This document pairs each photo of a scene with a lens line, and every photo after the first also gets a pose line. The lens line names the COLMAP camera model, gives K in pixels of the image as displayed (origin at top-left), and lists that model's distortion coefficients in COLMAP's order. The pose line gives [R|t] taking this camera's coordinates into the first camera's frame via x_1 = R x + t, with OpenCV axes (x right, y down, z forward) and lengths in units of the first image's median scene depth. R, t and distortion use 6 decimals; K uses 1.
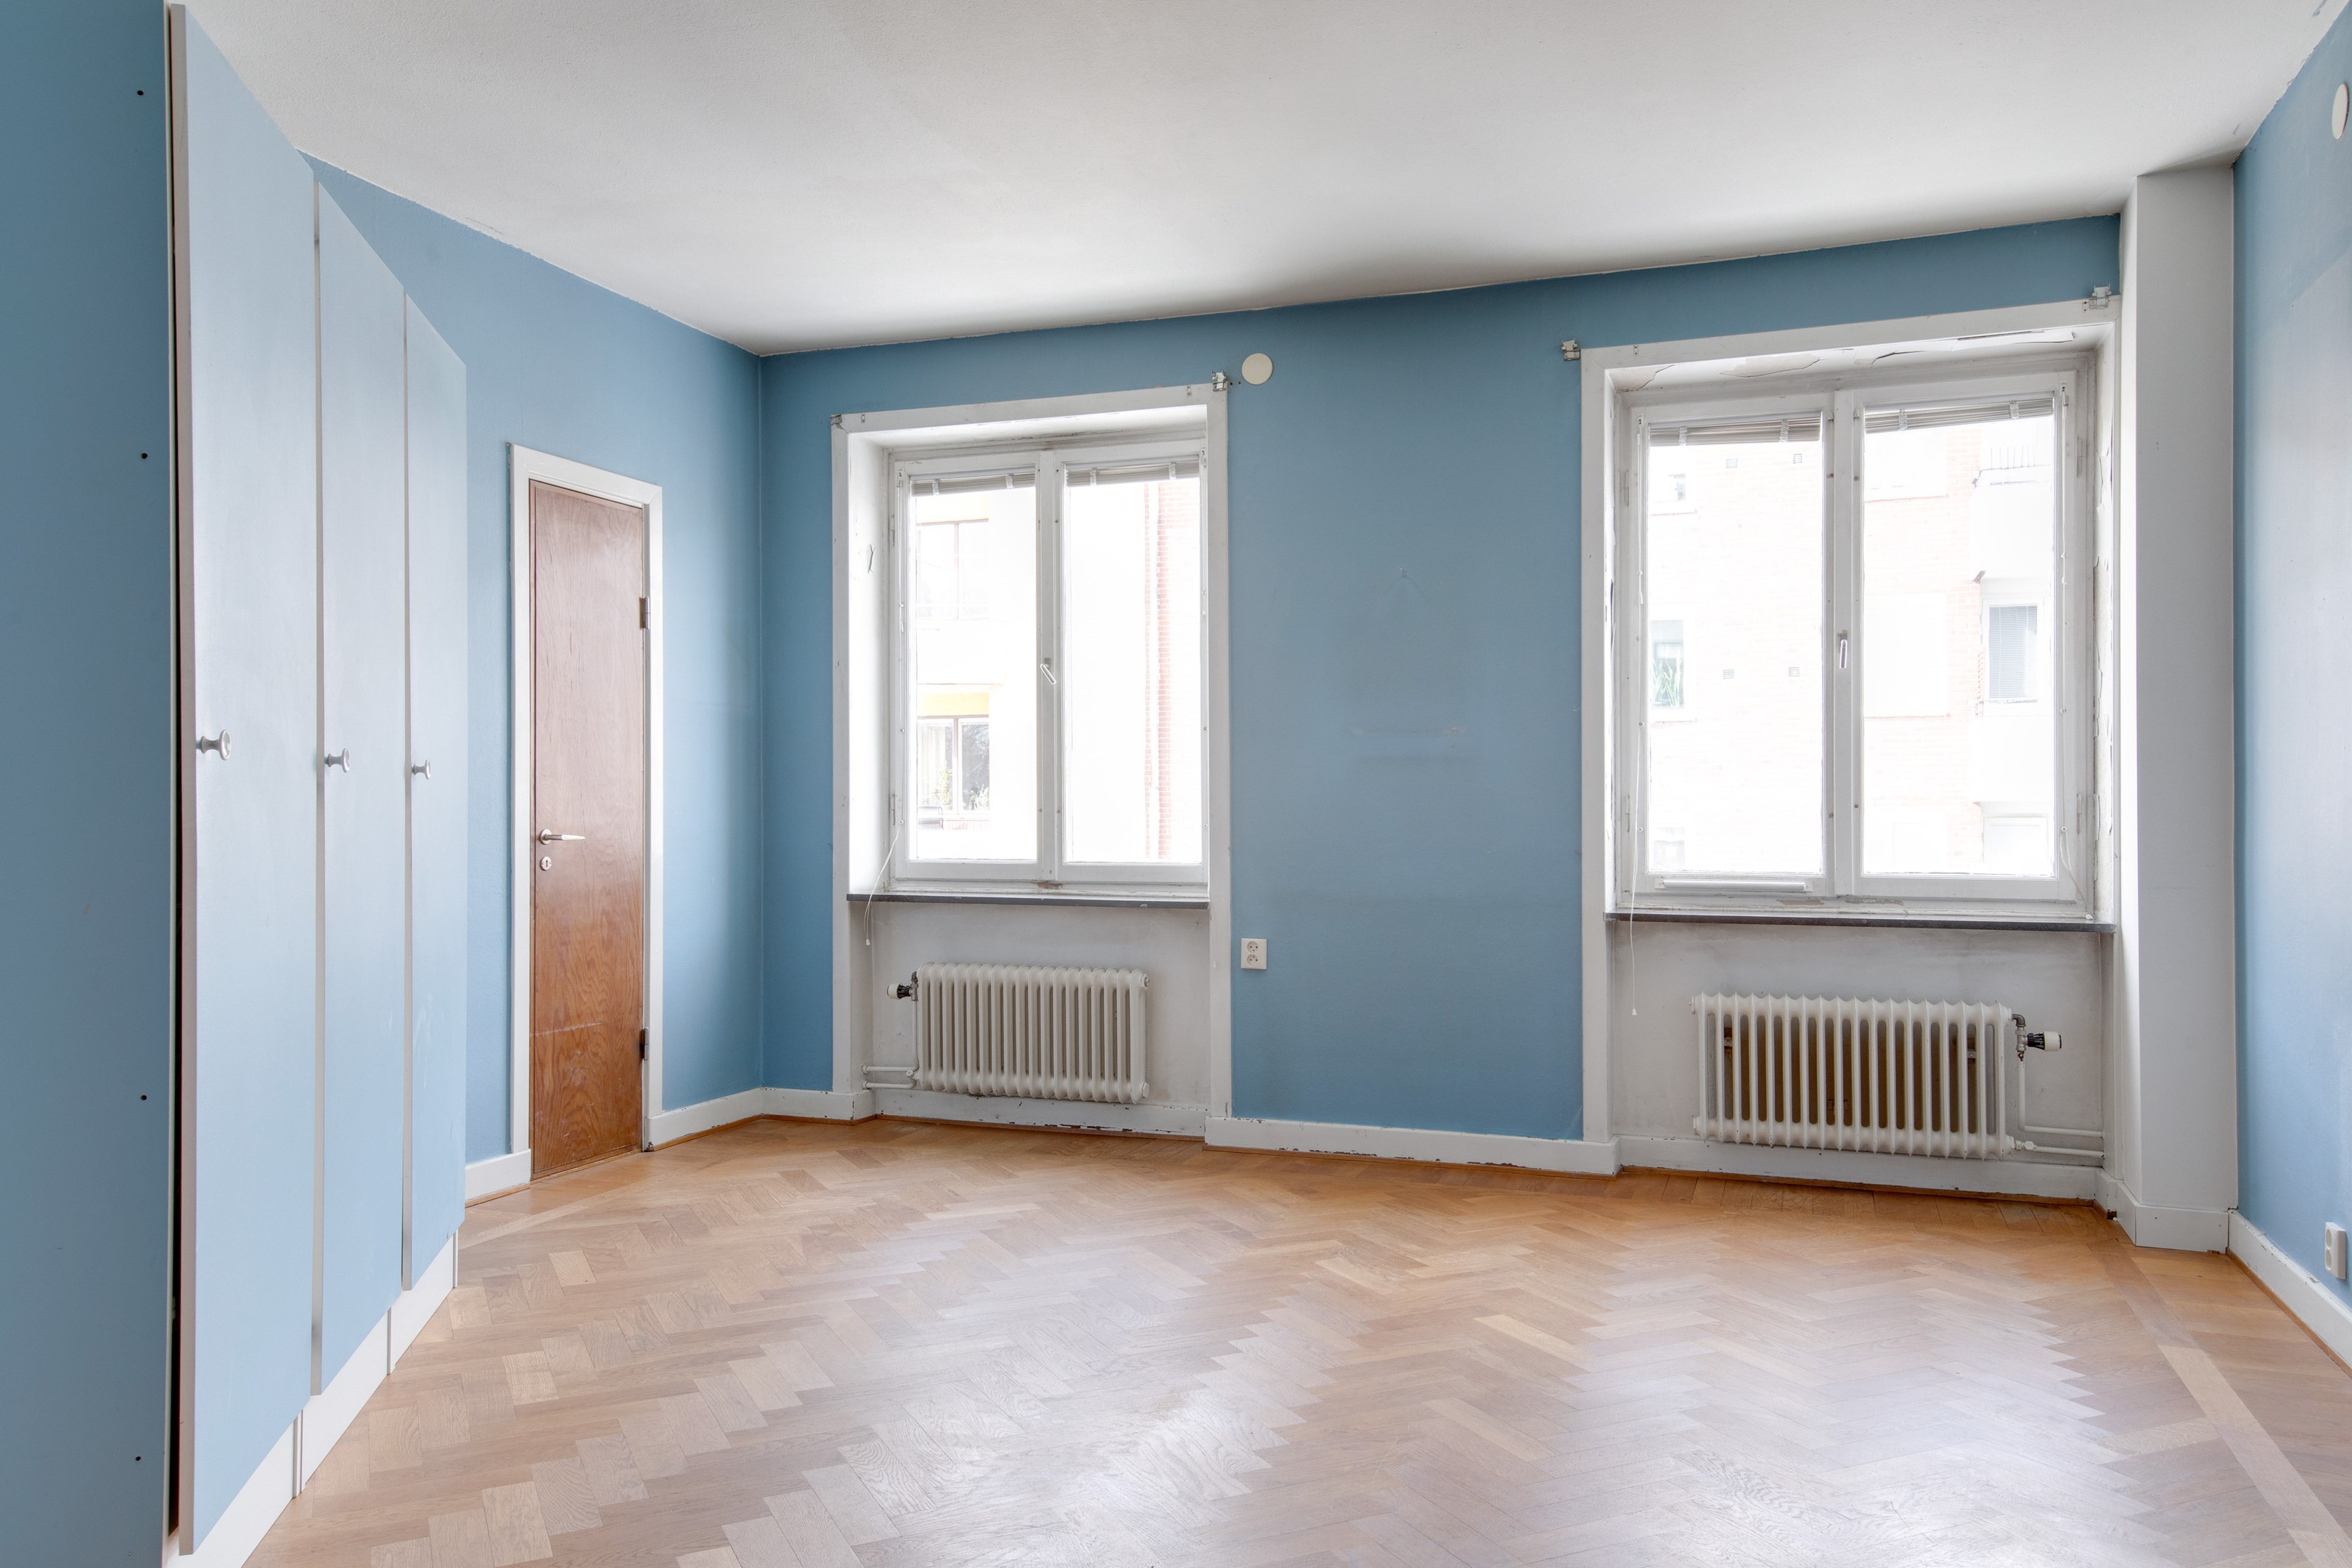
lens RADIAL K [[1617.9, 0, 1176.0], [0, 1617.9, 784.0], [0, 0, 1]] dist [0.006288, 0.001306]
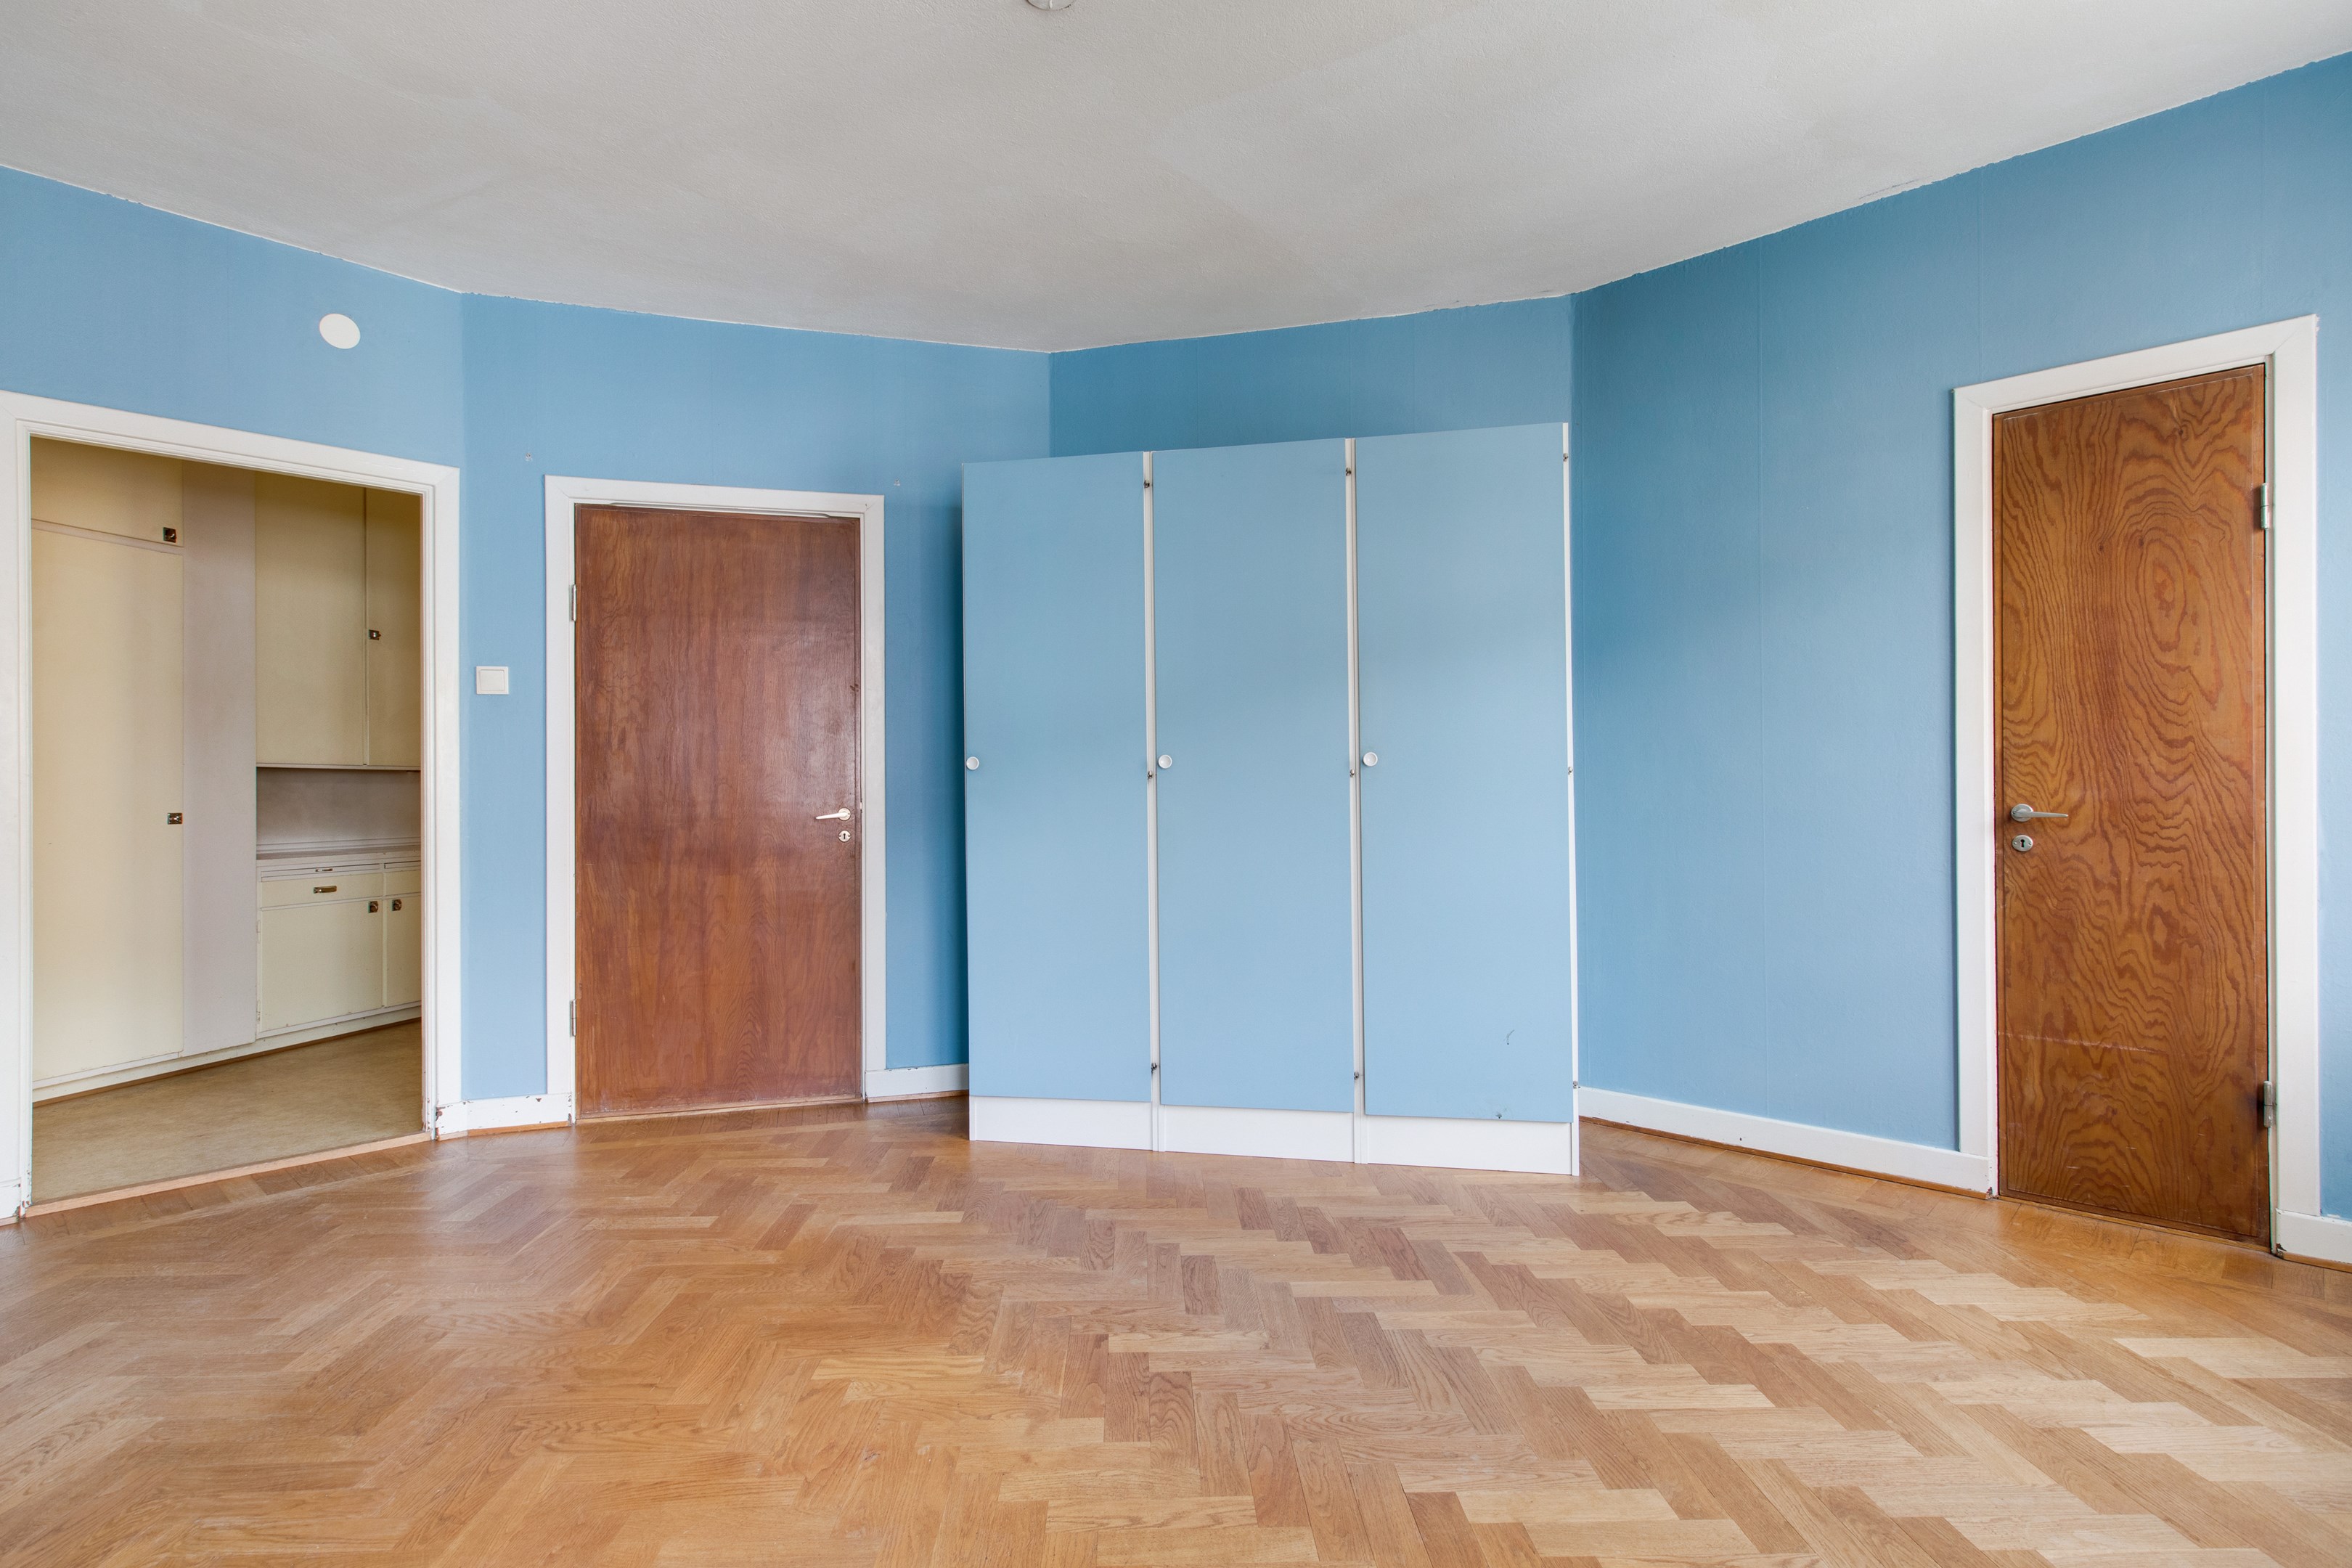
lens RADIAL K [[1194.1, 0, 1176.0], [0, 1194.1, 784.0], [0, 0, 1]] dist [-0.001637, -0.000378]
pose [[-0.379735, 0.000810, -0.925095, 0.352744], [0.018685, 0.999802, -0.006794, 0.011564], [0.924906, -0.019865, -0.379675, 0.755161]]
